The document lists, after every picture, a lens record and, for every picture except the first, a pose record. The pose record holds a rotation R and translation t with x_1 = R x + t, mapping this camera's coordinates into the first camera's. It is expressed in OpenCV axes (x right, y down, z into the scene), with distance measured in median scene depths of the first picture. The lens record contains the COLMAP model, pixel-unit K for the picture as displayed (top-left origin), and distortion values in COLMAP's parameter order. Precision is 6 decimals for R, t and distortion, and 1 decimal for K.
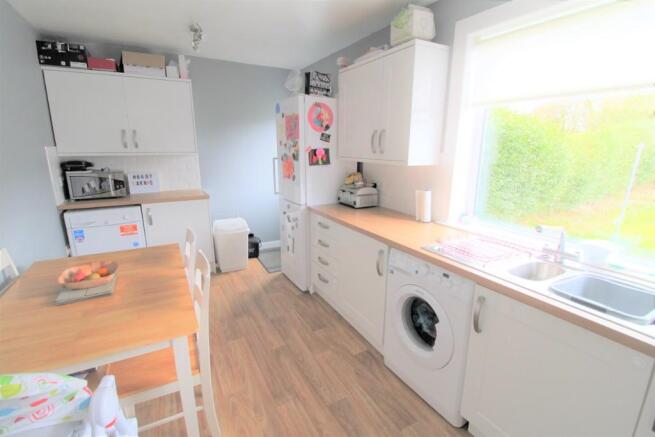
lens RADIAL K [[308.9, 0, 328.7], [0, 308.9, 220.2], [0, 0, 1]] dist [0.000236, -0.000875]
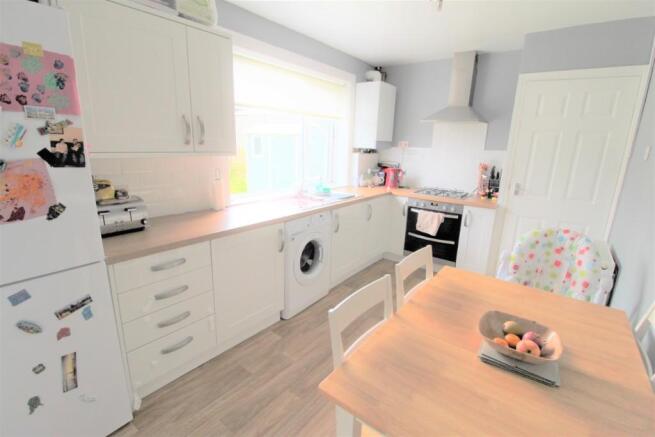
lens RADIAL K [[308.9, 0, 329.3], [0, 308.9, 217.9], [0, 0, 1]] dist [0.000236, -0.000875]
pose [[-0.412690, -0.232859, 0.880604, -0.777393], [0.179642, 0.926976, 0.329310, -0.247741], [-0.892981, 0.294096, -0.340722, 1.041144]]
